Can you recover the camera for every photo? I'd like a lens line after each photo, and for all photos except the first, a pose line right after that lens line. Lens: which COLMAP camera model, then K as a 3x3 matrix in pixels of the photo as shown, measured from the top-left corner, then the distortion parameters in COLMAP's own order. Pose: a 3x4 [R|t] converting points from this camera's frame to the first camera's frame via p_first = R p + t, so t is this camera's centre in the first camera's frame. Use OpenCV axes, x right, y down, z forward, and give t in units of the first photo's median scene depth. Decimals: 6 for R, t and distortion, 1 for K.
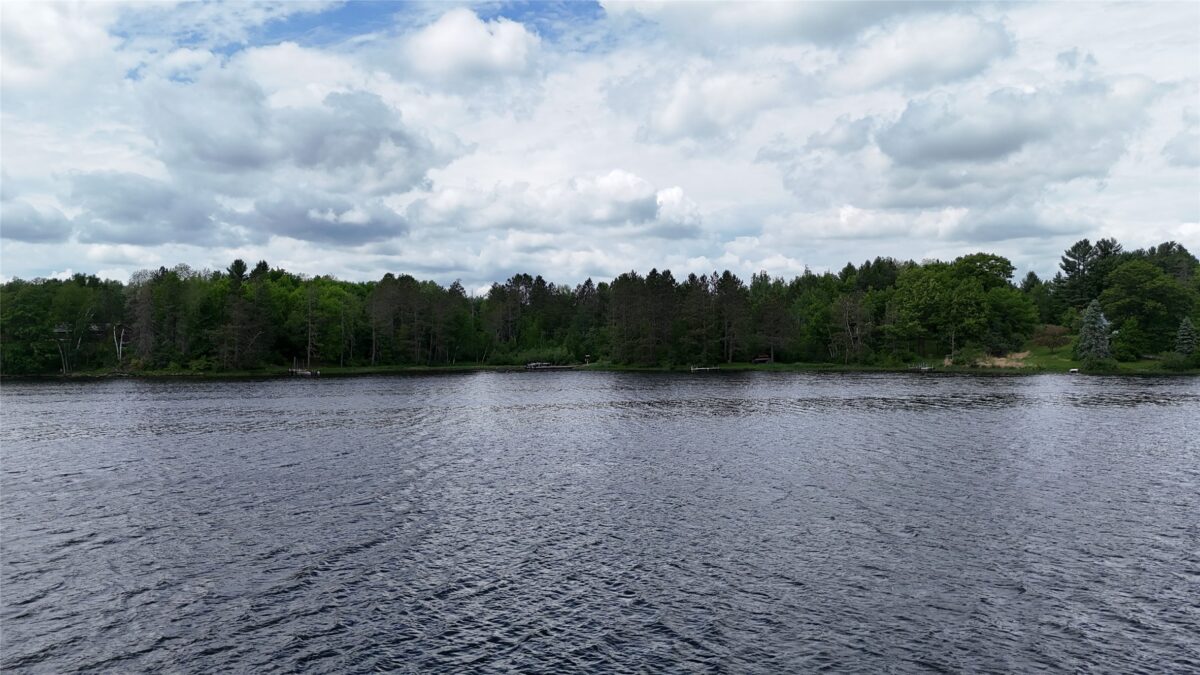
lens RADIAL K [[887.3, 0, 602.1], [0, 887.3, 339.4], [0, 0, 1]] dist [0.088179, -0.081389]
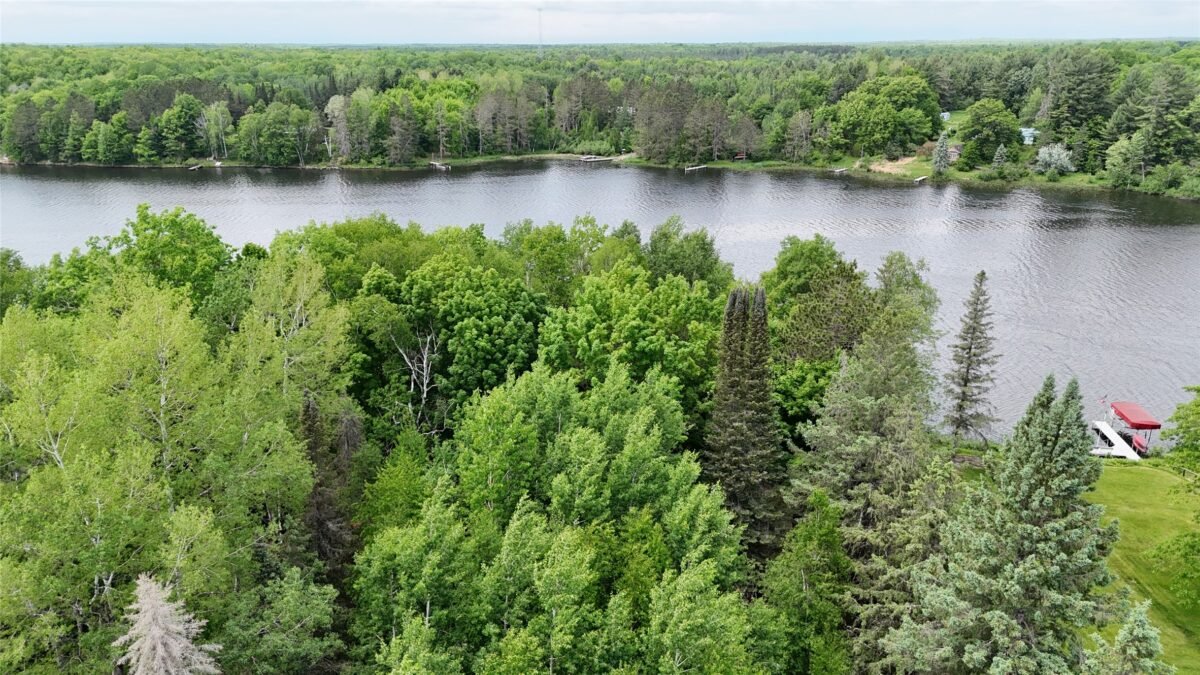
lens RADIAL K [[887.3, 0, 602.1], [0, 887.3, 339.4], [0, 0, 1]] dist [0.088179, -0.081389]
pose [[0.995108, 0.034984, -0.092394, 0.111137], [-0.003623, 0.947496, 0.319748, -0.181786], [0.098729, -0.317849, 0.942987, -0.570047]]
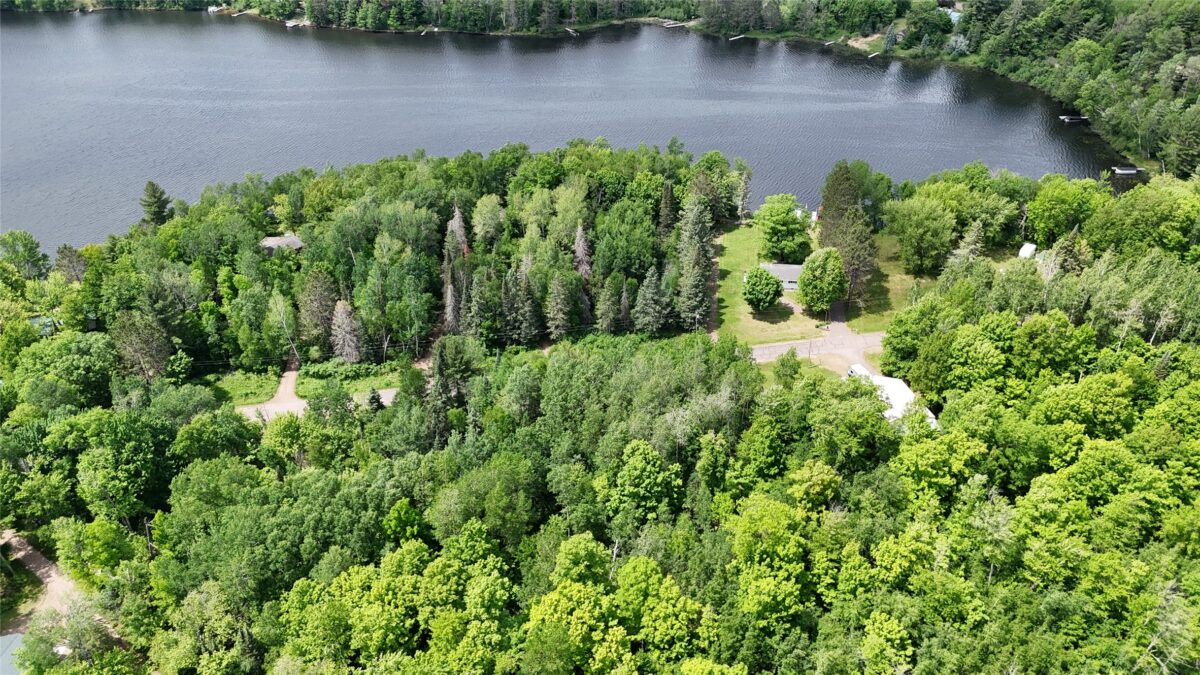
lens RADIAL K [[887.3, 0, 602.1], [0, 887.3, 339.4], [0, 0, 1]] dist [0.088179, -0.081389]
pose [[0.977964, 0.109251, -0.177904, 0.286025], [0.006054, 0.836949, 0.547247, -0.618965], [0.208684, -0.536265, 0.817845, -1.489723]]
